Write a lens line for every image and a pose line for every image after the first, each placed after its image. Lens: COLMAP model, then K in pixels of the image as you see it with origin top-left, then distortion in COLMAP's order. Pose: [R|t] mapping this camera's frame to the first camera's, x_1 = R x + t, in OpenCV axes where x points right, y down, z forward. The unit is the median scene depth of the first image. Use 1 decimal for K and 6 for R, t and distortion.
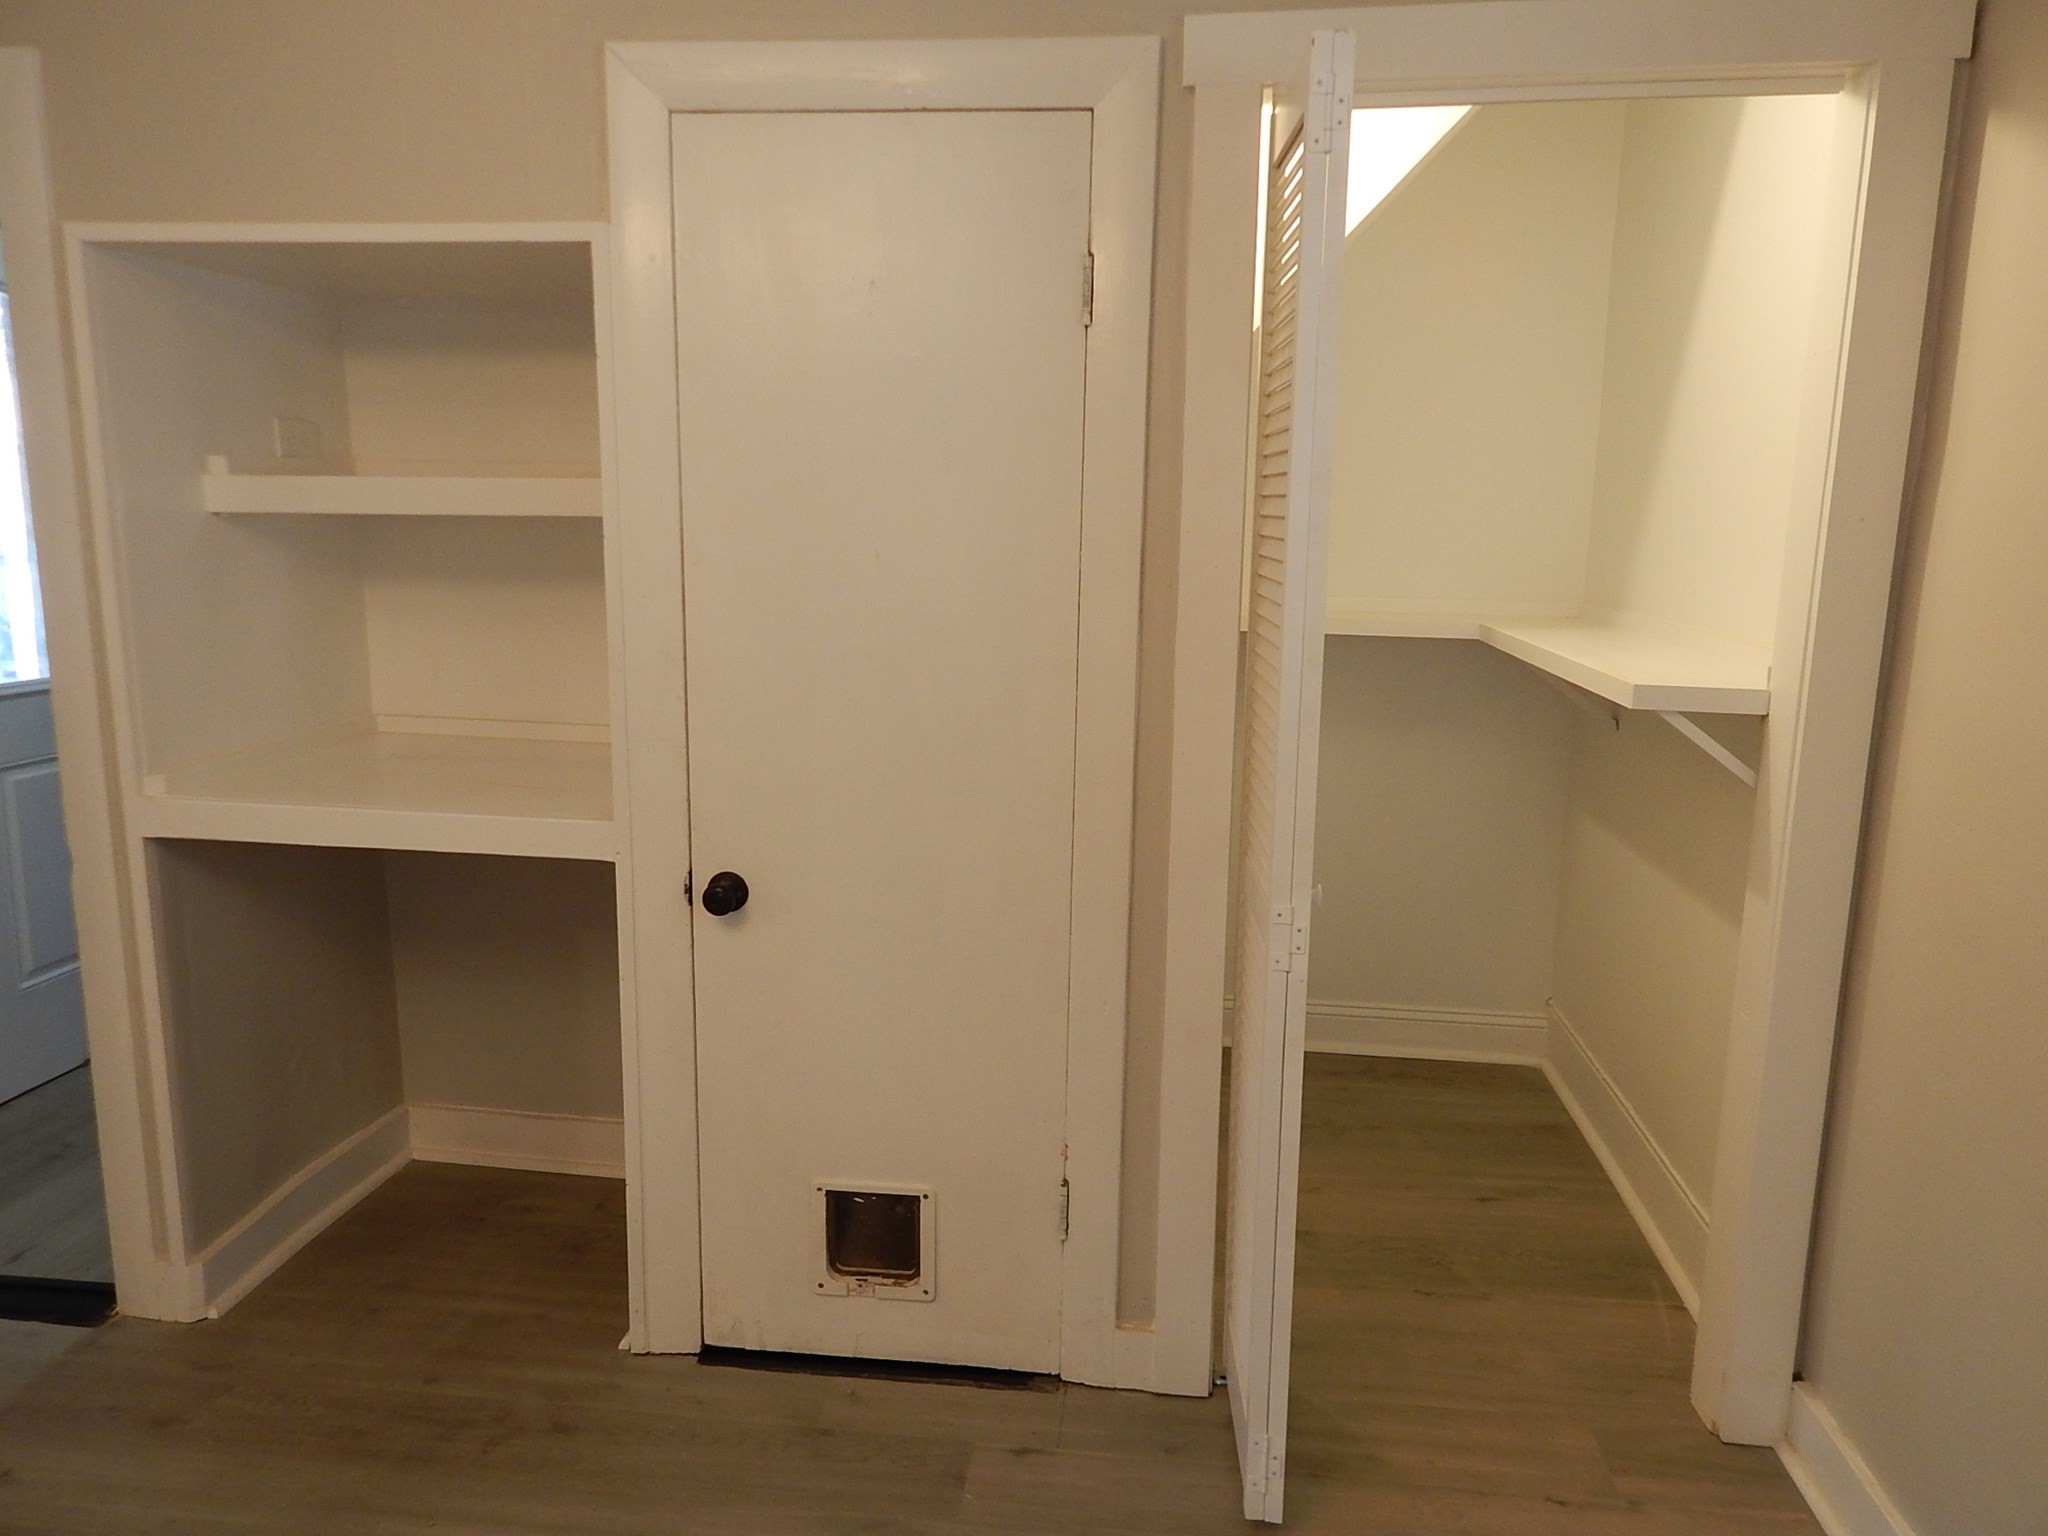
lens RADIAL K [[1391.1, 0, 1023.6], [0, 1391.1, 763.0], [0, 0, 1]] dist [0.038506, -0.026819]
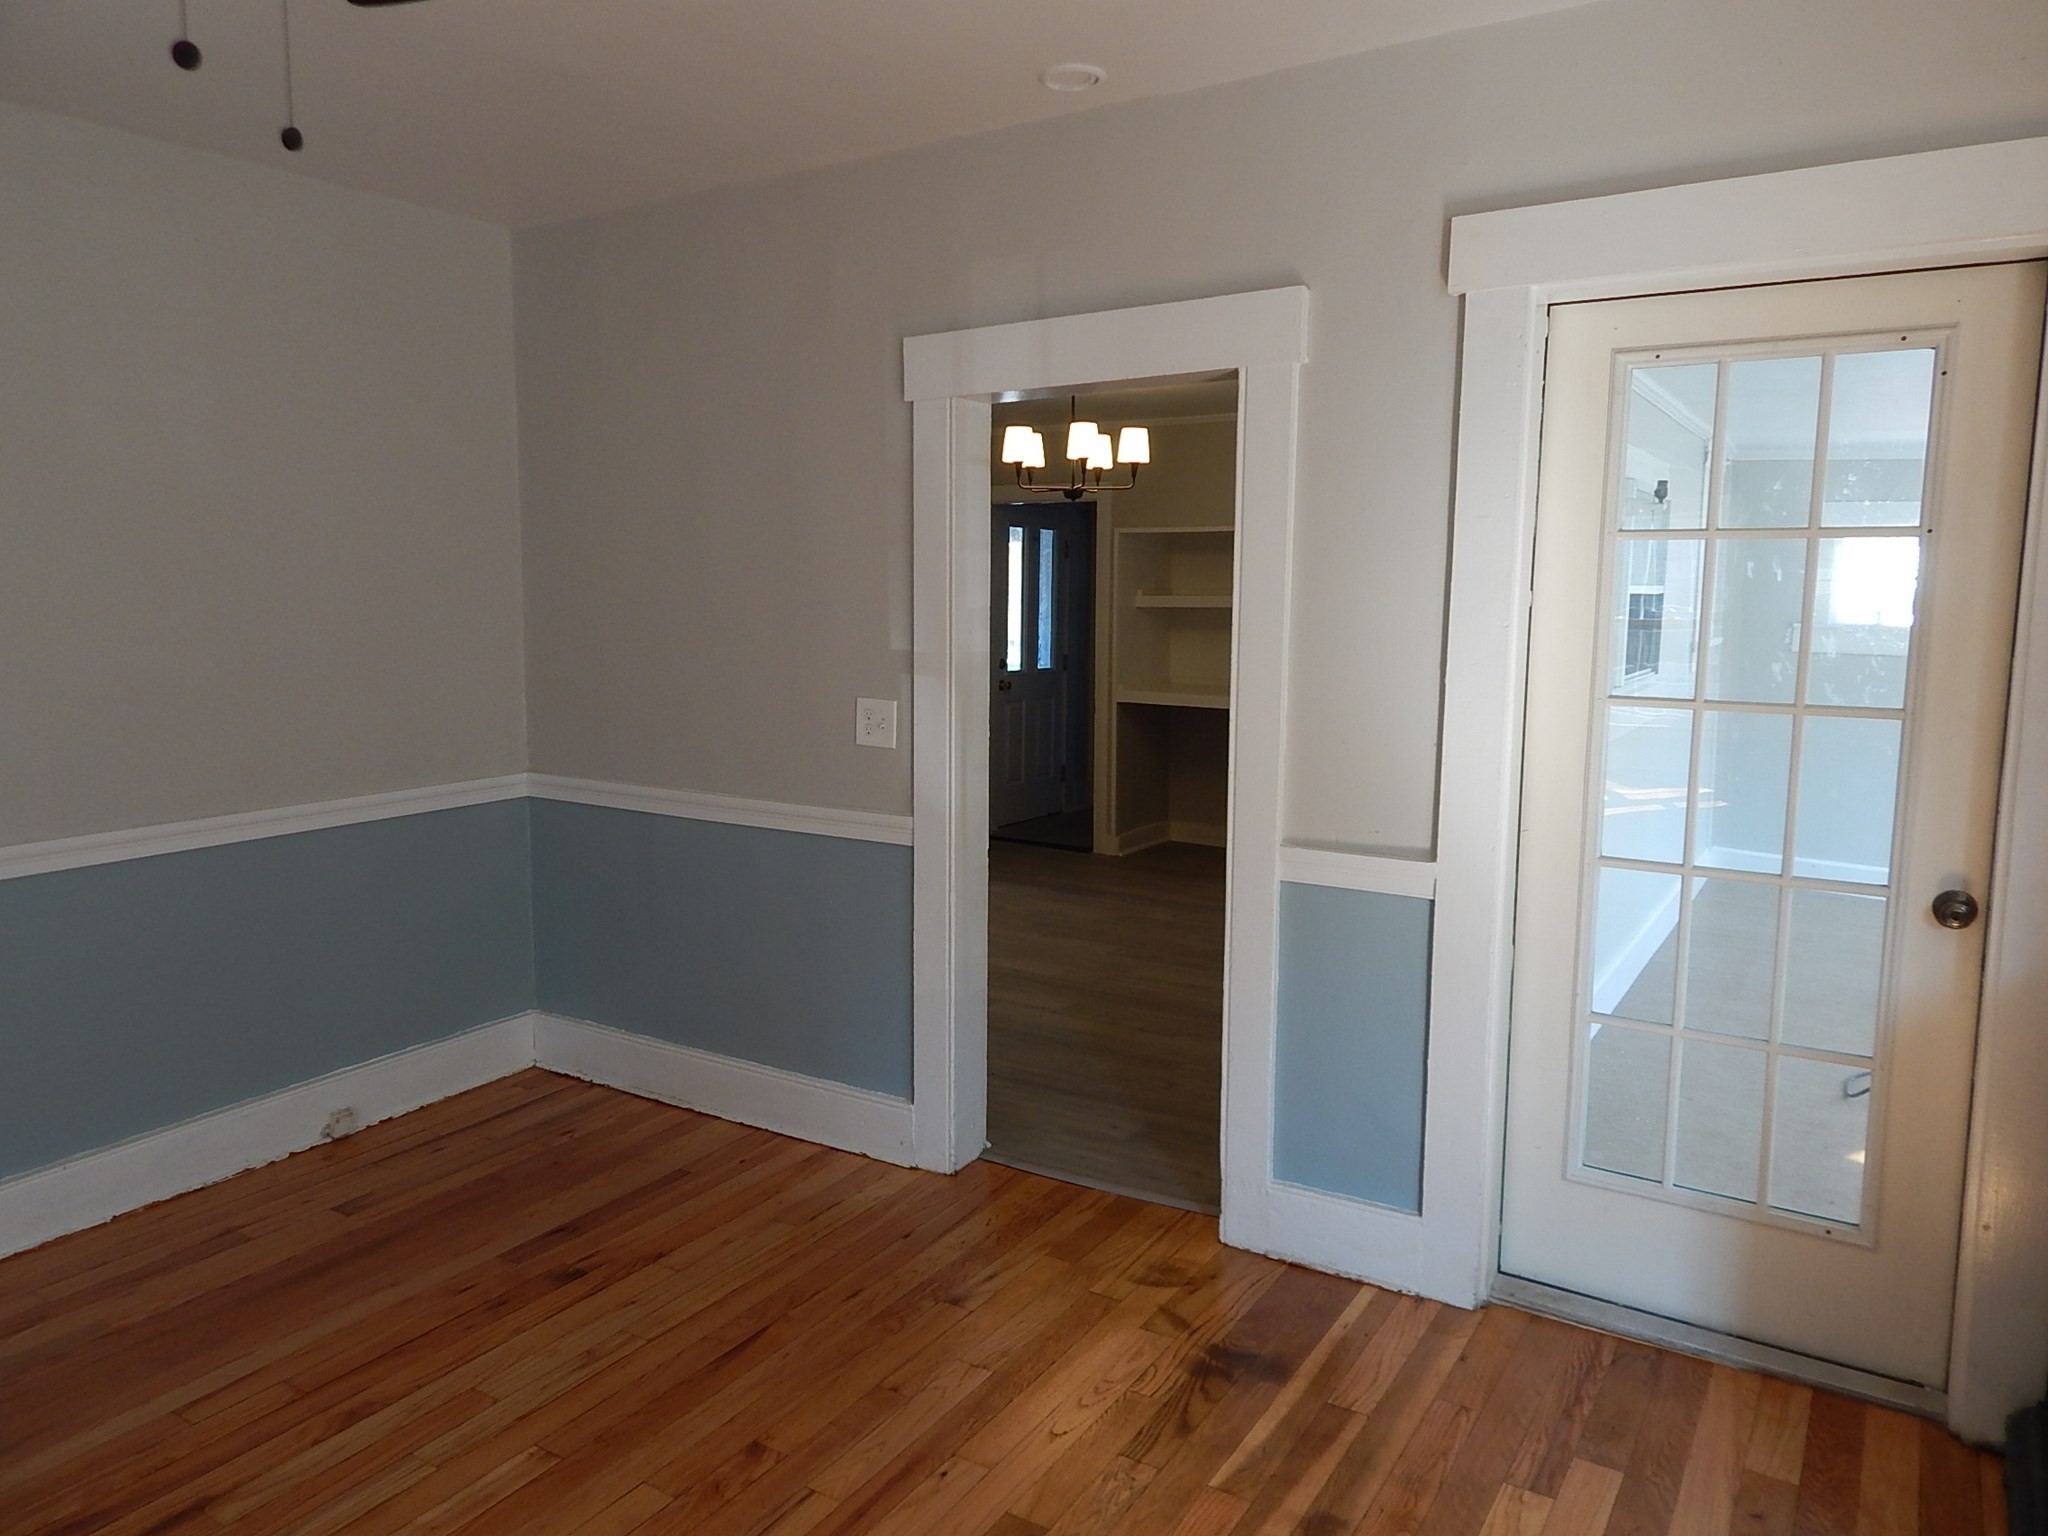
lens RADIAL K [[1391.1, 0, 1023.6], [0, 1391.1, 763.0], [0, 0, 1]] dist [0.038506, -0.026819]
pose [[0.904995, 0.040019, -0.423535, 0.600547], [-0.066950, 0.996558, -0.048894, 0.379537], [0.420120, 0.072605, 0.904559, -2.128869]]
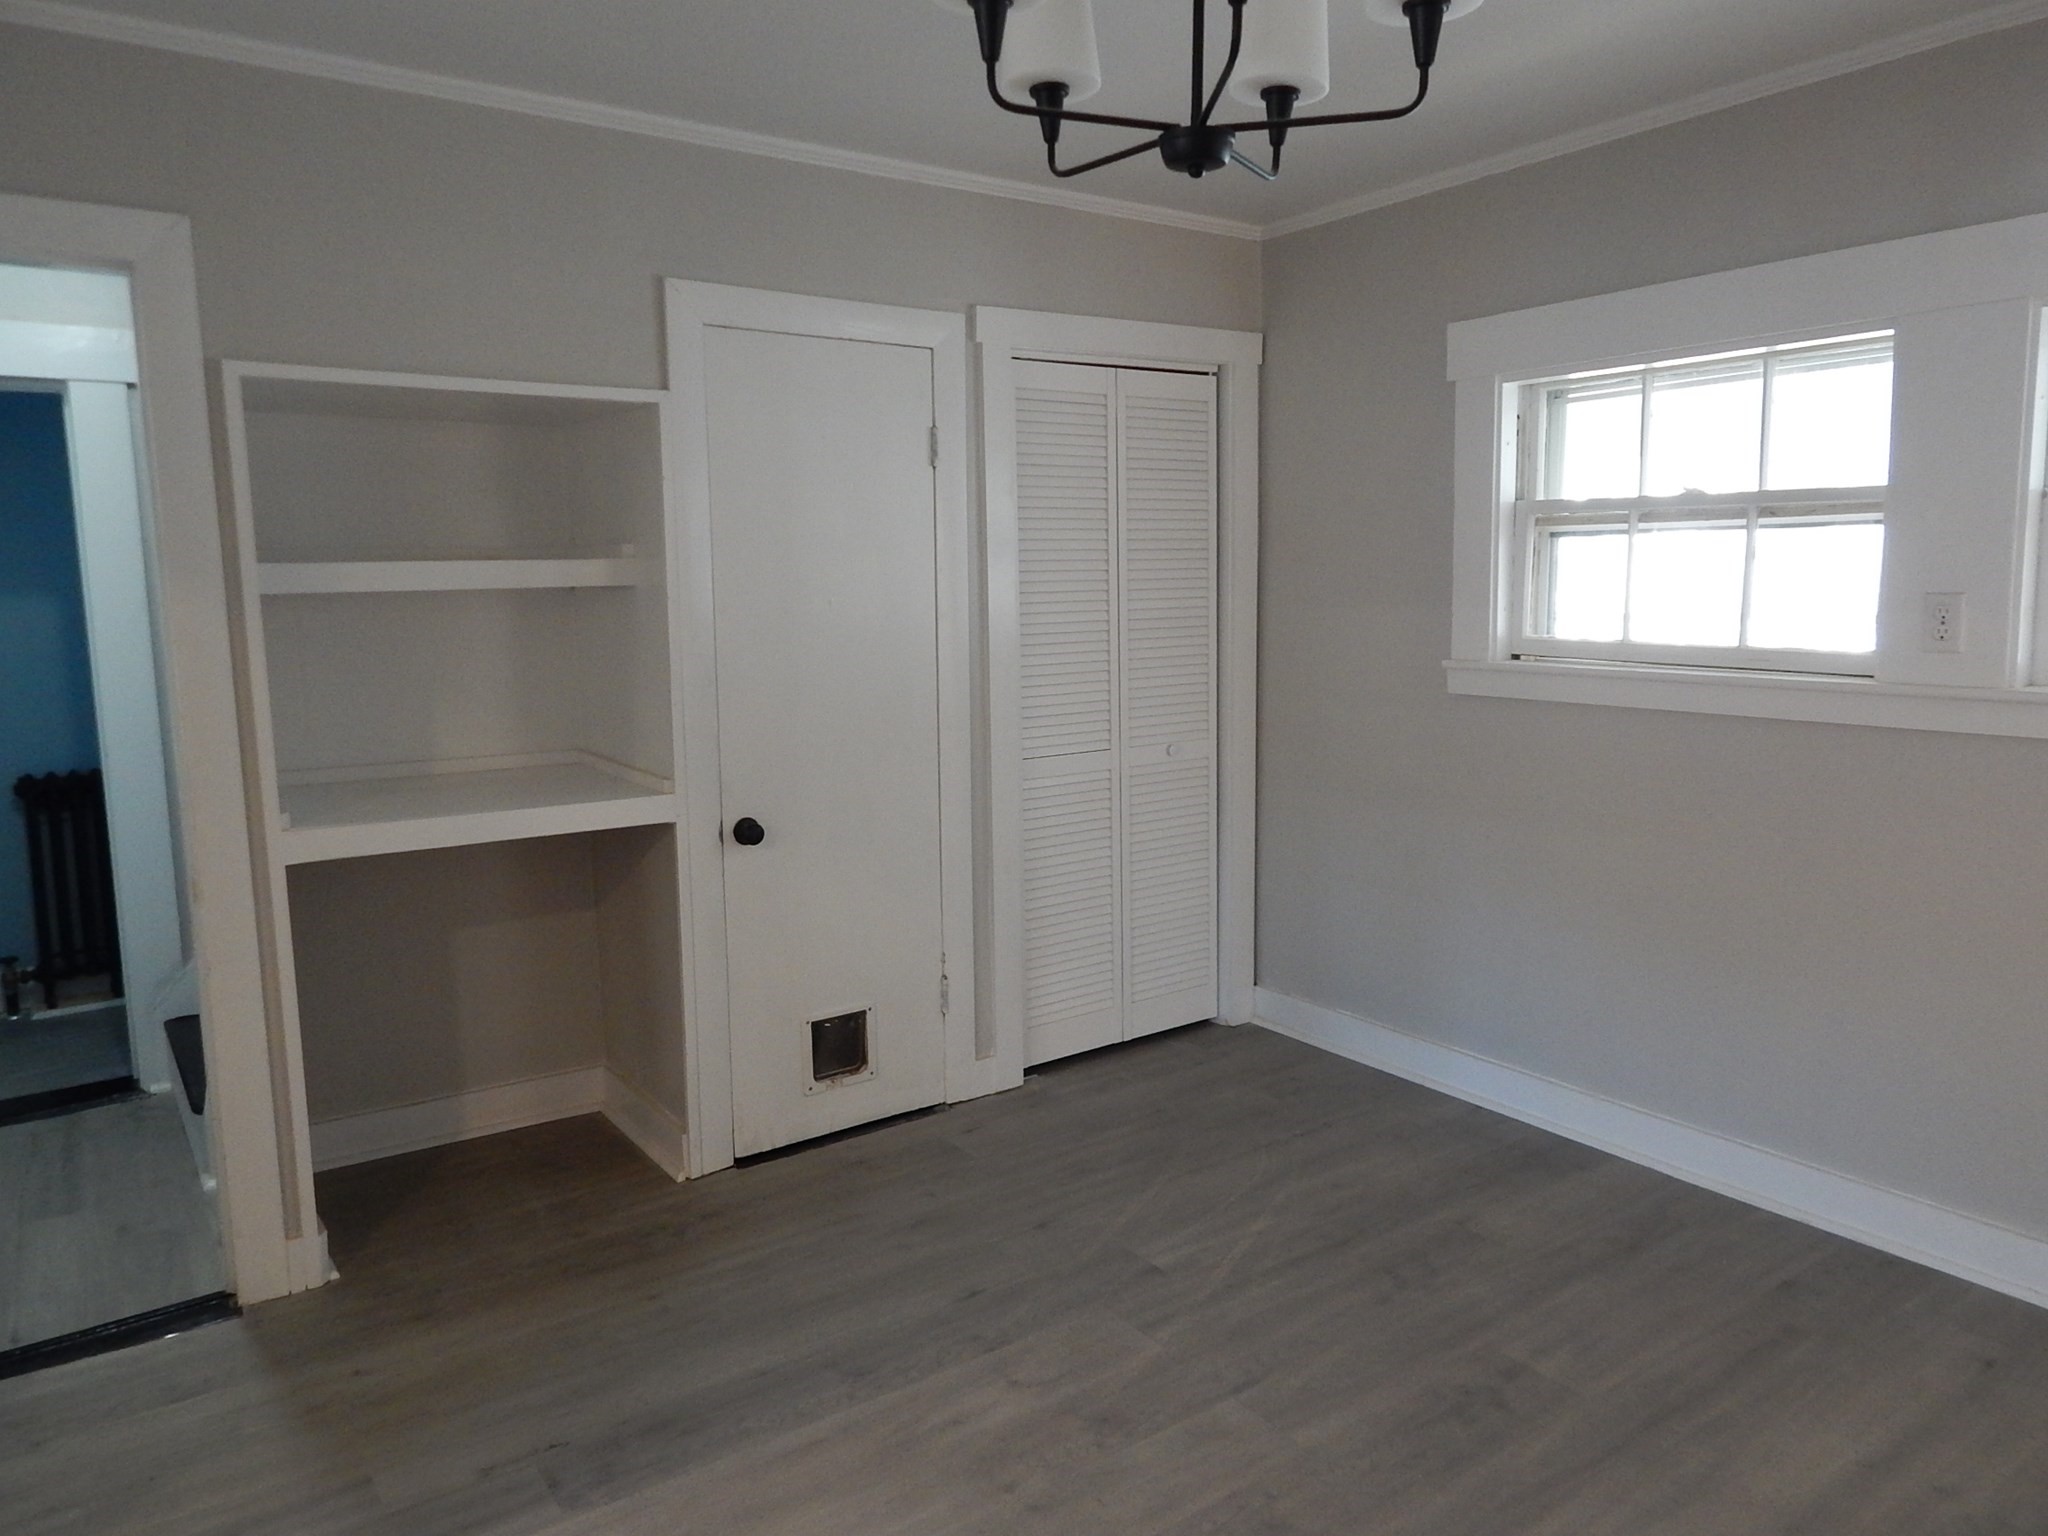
lens RADIAL K [[1391.1, 0, 1023.6], [0, 1391.1, 763.0], [0, 0, 1]] dist [0.038506, -0.026819]
pose [[0.740594, -0.115926, 0.661877, -0.934261], [0.151716, 0.988418, 0.003359, 0.058403], [-0.654601, 0.097929, 0.749605, -0.307750]]
